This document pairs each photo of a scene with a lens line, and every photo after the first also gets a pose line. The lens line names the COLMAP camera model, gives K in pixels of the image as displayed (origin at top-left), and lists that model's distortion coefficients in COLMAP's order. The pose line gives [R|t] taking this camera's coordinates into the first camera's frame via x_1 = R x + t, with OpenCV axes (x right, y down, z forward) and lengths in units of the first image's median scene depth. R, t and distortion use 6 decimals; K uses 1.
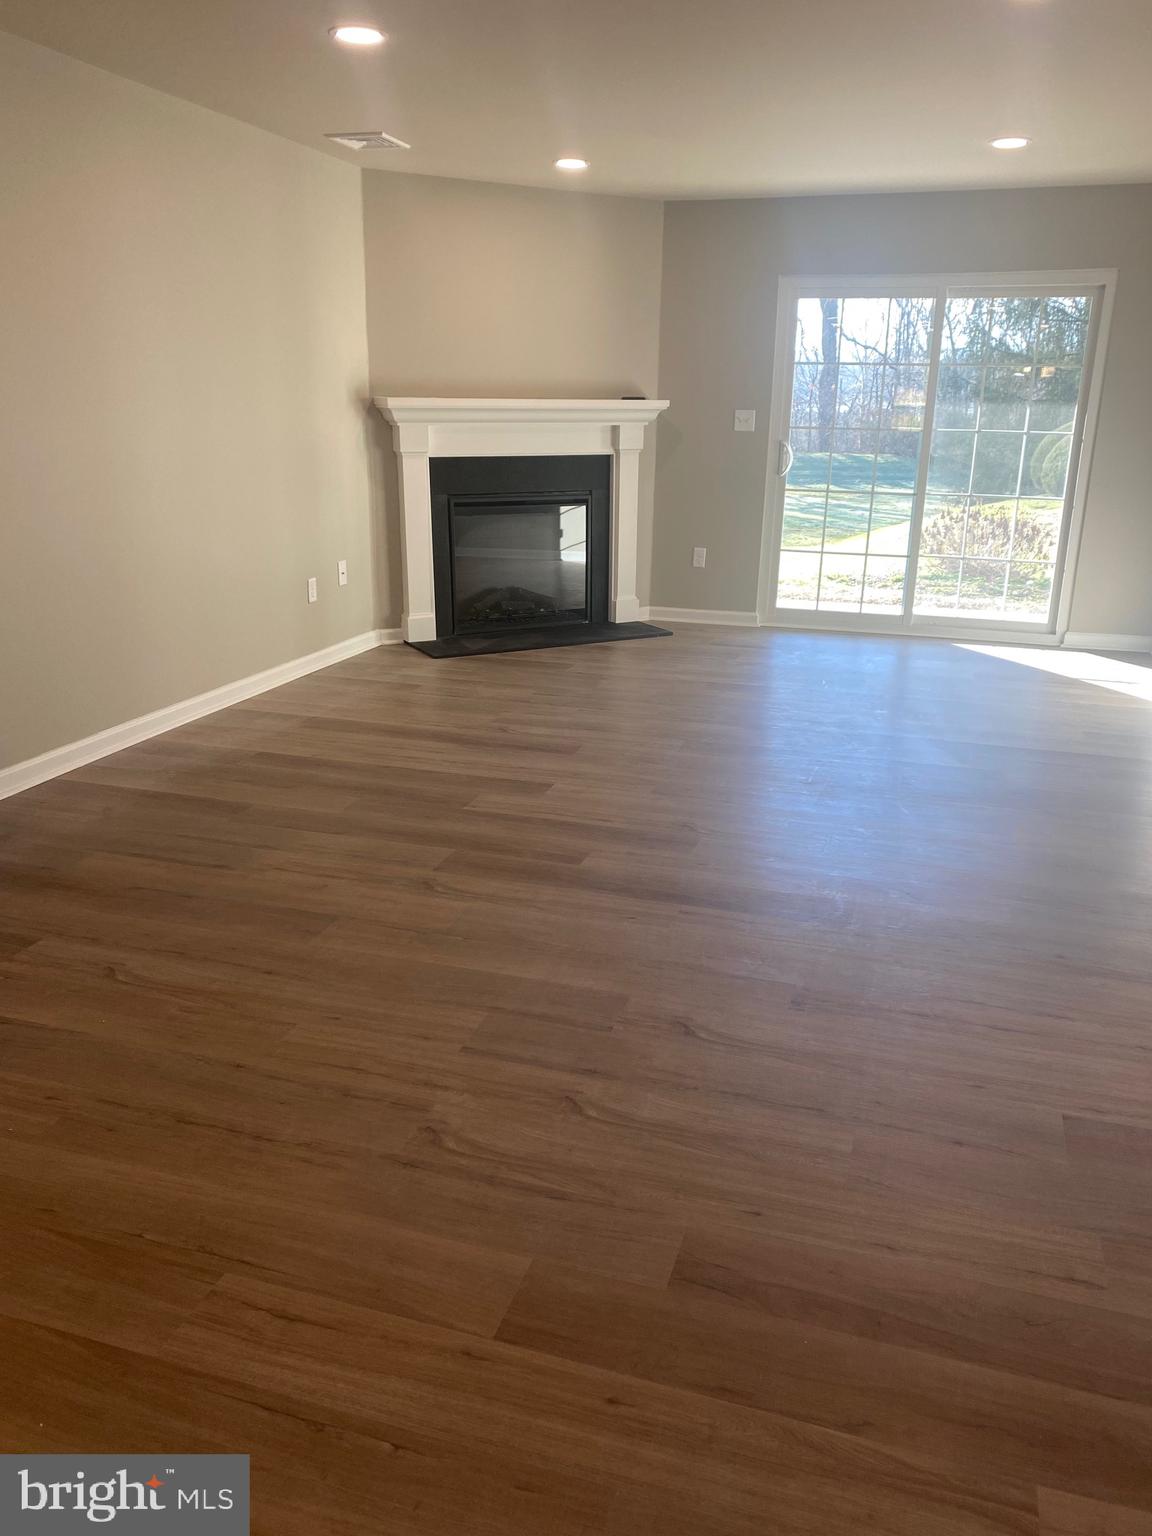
lens RADIAL K [[1168.0, 0, 574.3], [0, 1168.0, 734.2], [0, 0, 1]] dist [0.062094, -0.073168]
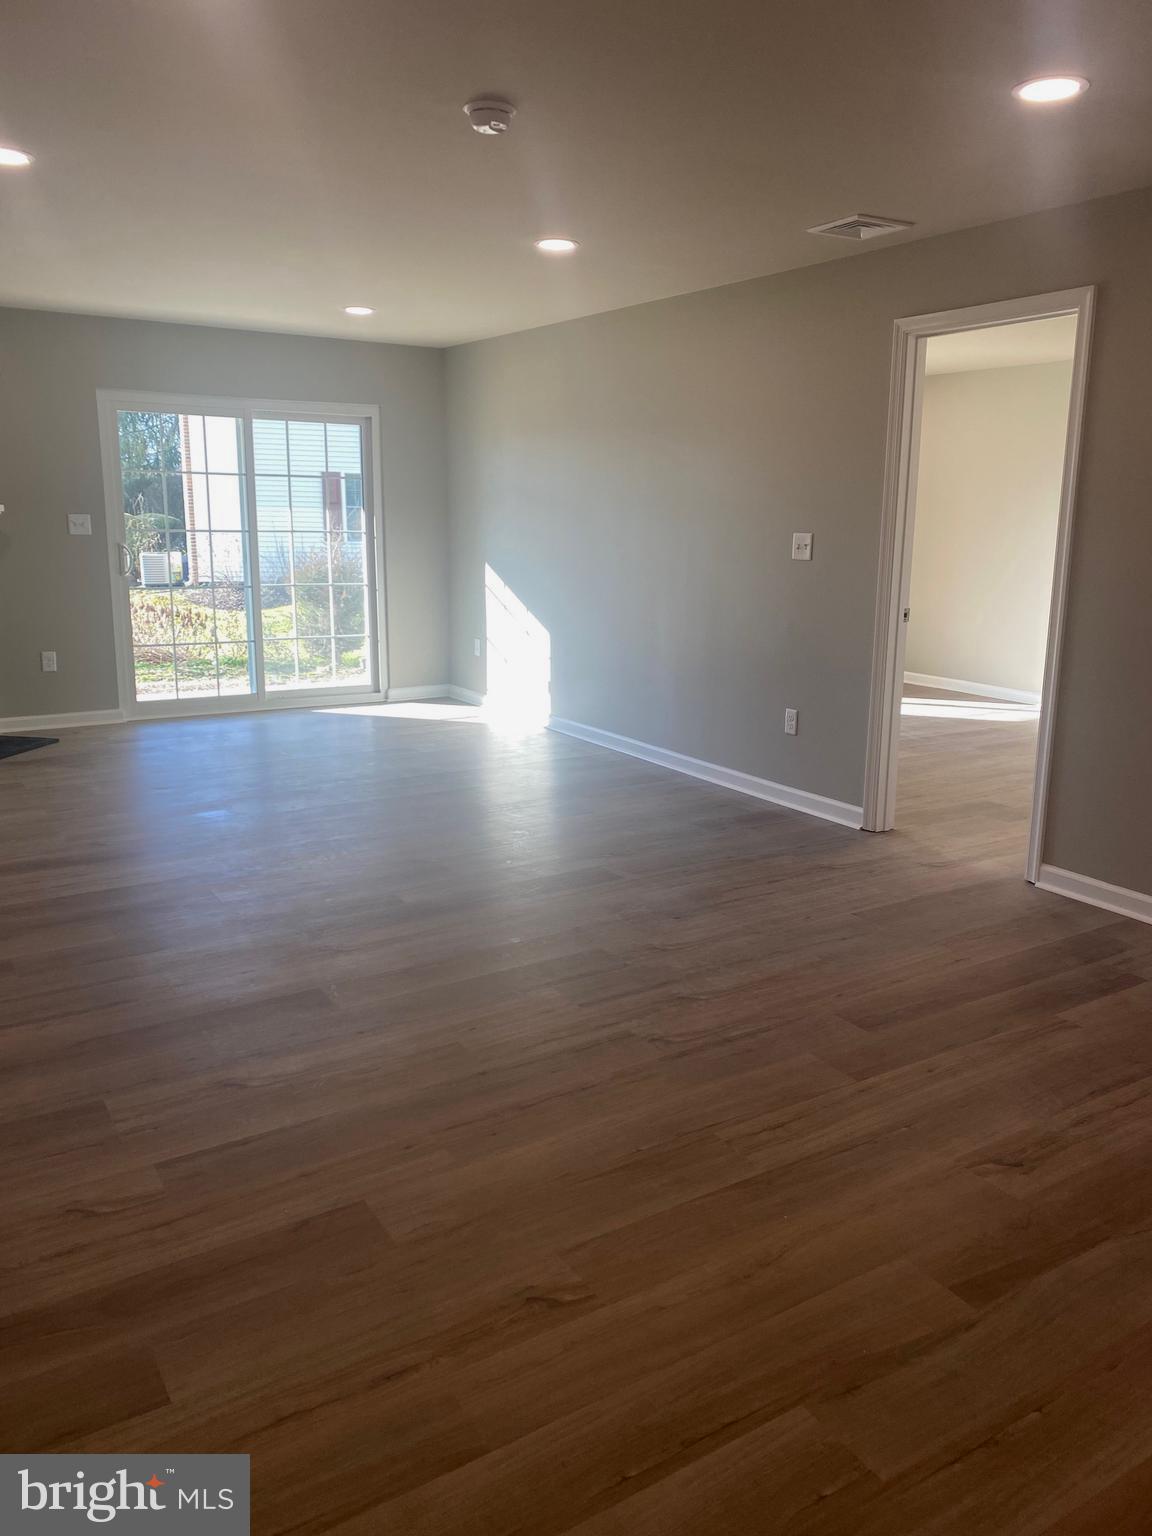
lens RADIAL K [[1168.0, 0, 582.2], [0, 1168.0, 756.5], [0, 0, 1]] dist [0.062094, -0.073168]
pose [[0.642155, -0.164934, 0.748622, -0.413172], [0.207056, 0.977600, 0.037773, -0.022100], [-0.738082, 0.130750, 0.661921, 0.035936]]
